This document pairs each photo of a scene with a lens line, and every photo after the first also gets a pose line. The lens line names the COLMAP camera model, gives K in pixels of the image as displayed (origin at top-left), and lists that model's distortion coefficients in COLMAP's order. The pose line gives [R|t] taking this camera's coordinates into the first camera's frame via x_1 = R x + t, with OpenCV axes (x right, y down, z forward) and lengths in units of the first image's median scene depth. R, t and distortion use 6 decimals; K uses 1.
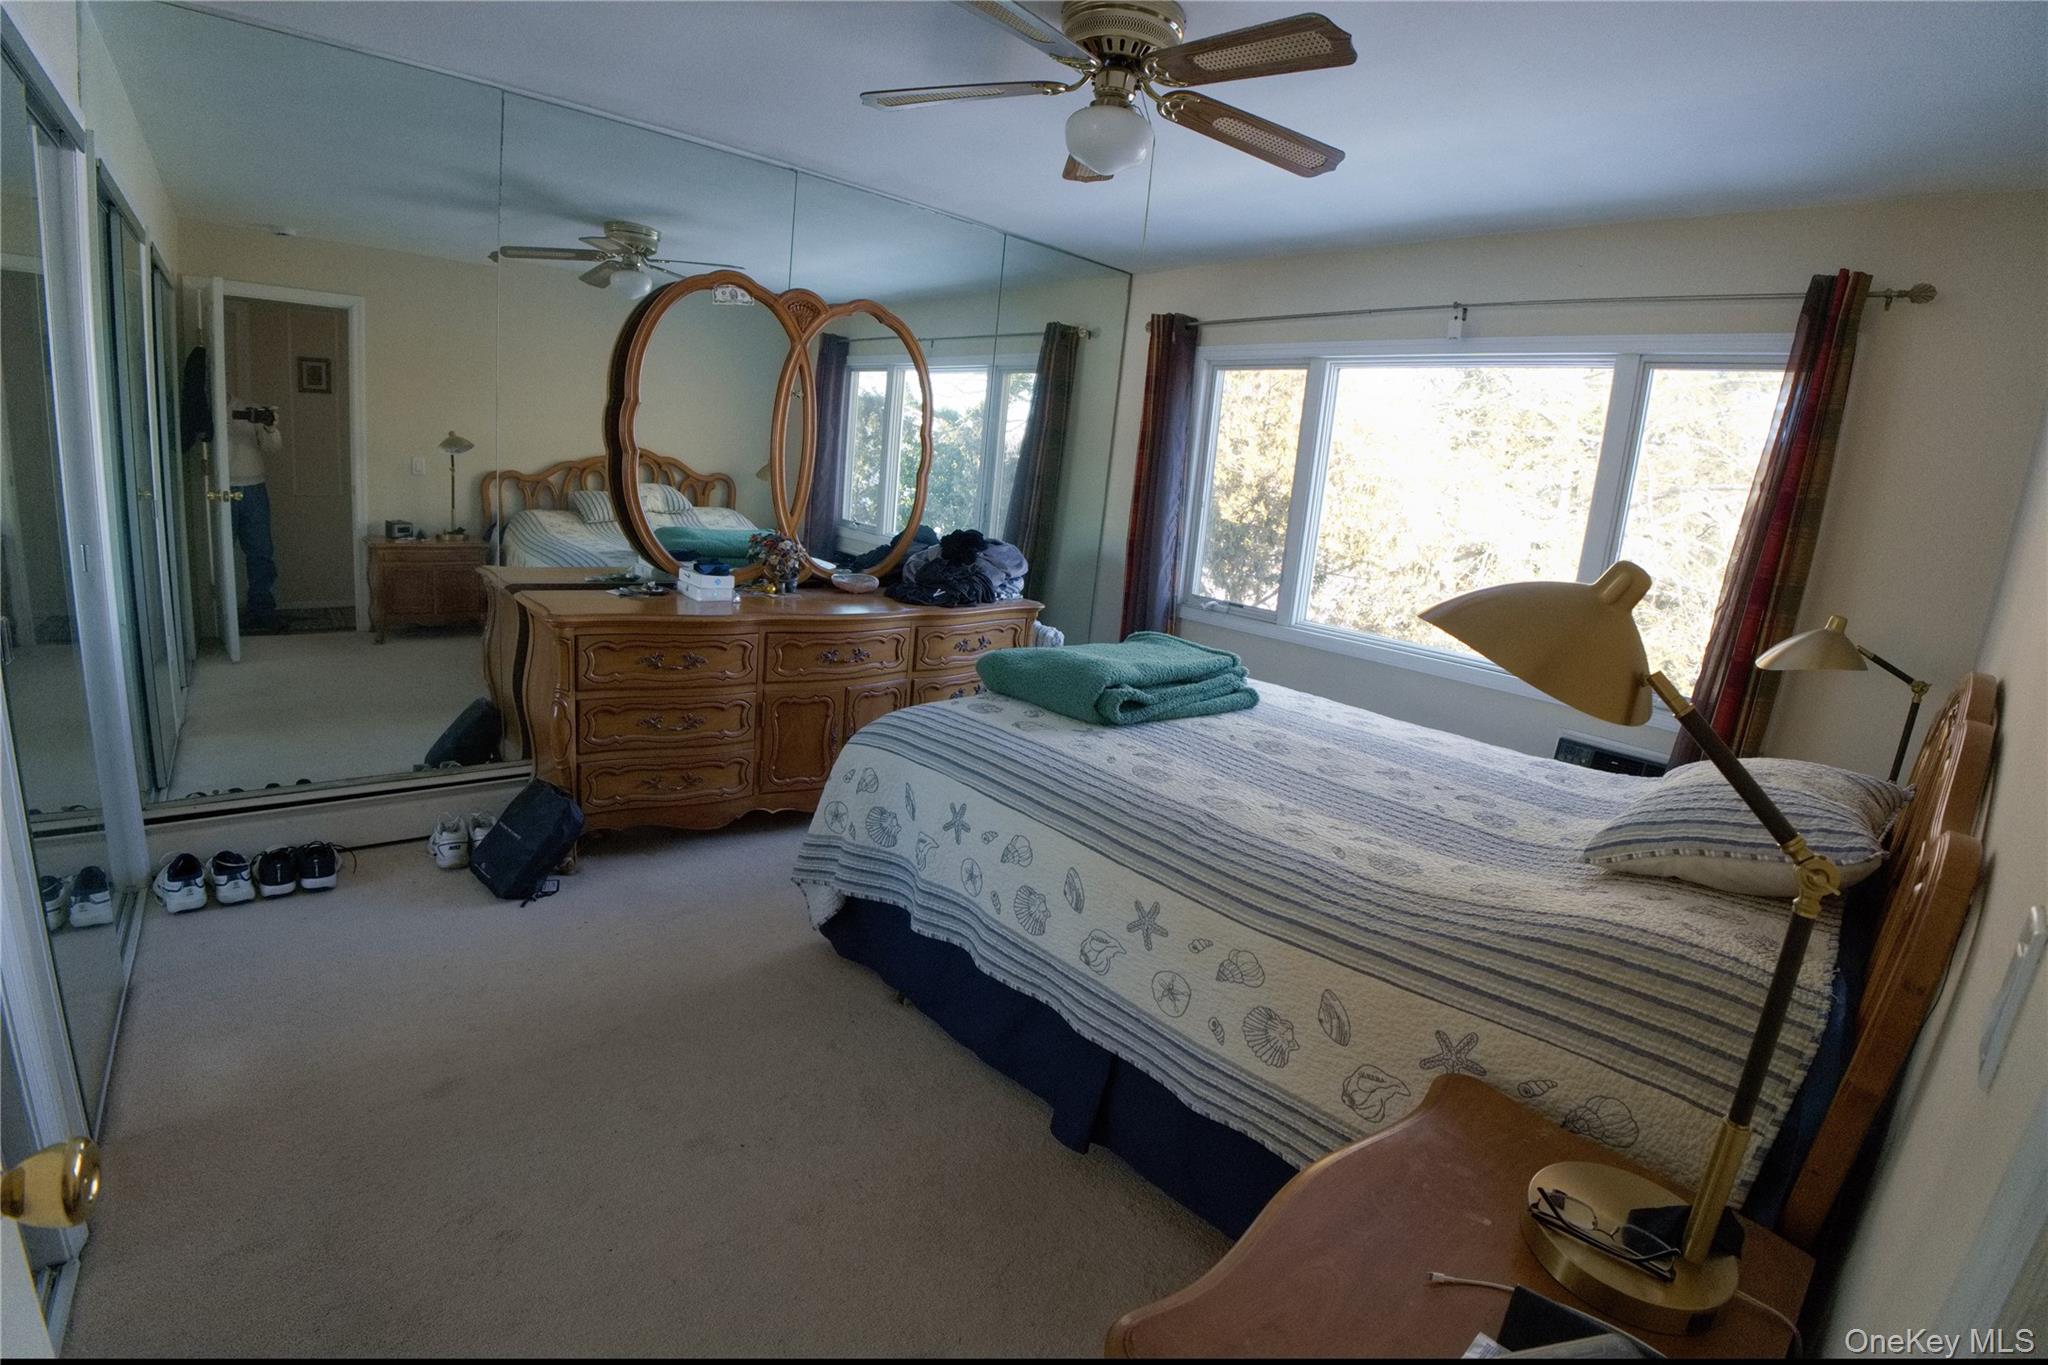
lens RADIAL K [[916.2, 0, 1024.0], [0, 916.2, 682.5], [0, 0, 1]] dist [-0.109242, 0.017963]
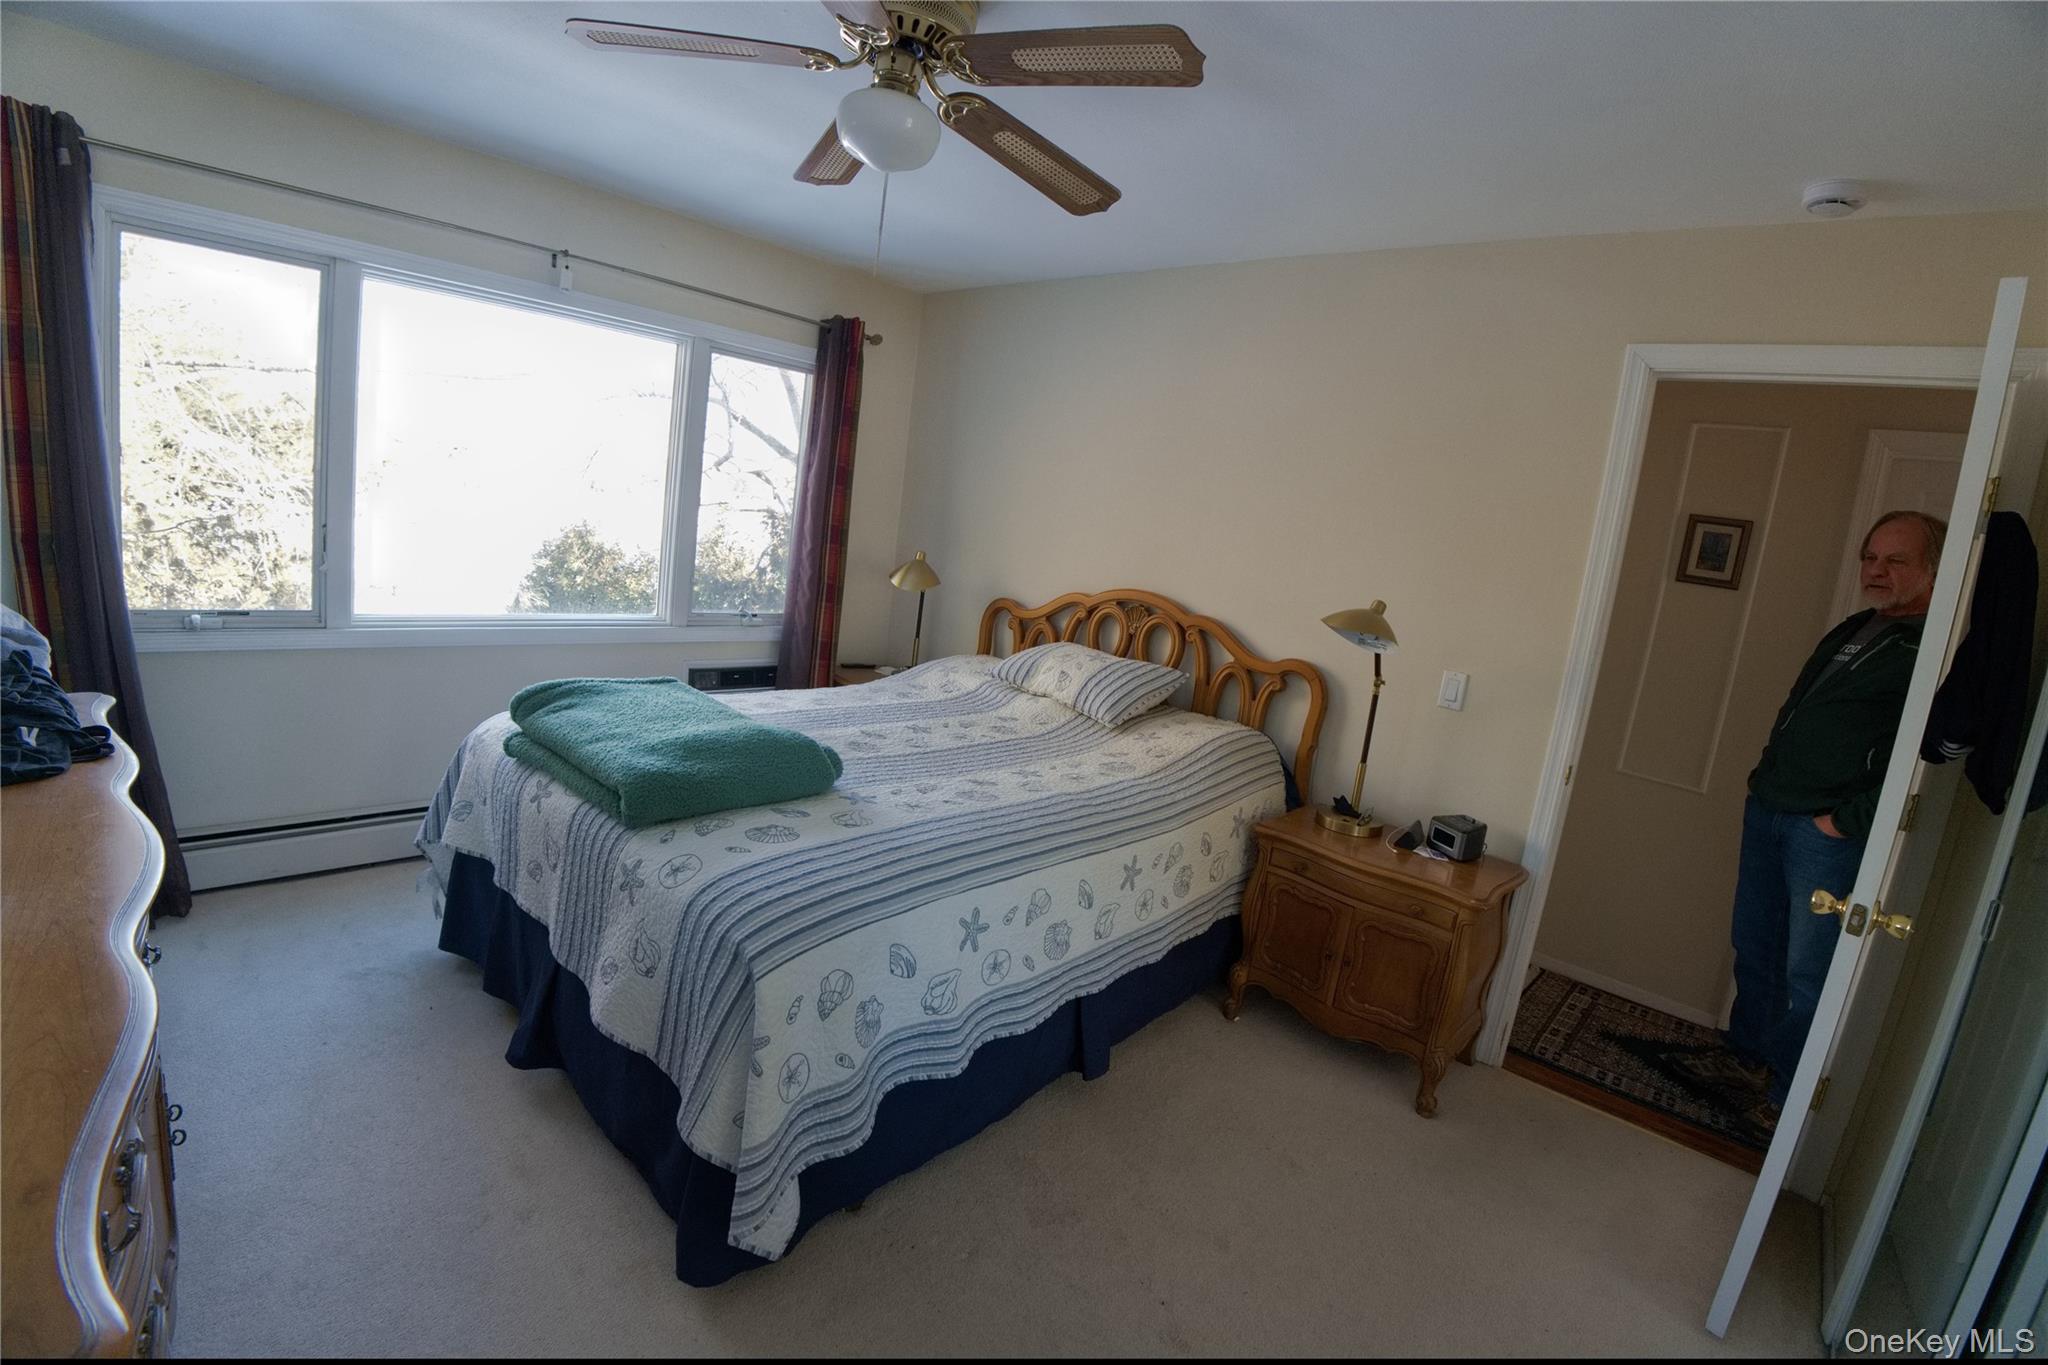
lens RADIAL K [[916.2, 0, 1024.0], [0, 916.2, 682.5], [0, 0, 1]] dist [-0.109242, 0.017963]
pose [[-0.106991, -0.272758, 0.956115, -0.860877], [0.082028, 0.955935, 0.281886, -0.328459], [-0.990870, 0.108588, -0.079903, 0.980729]]
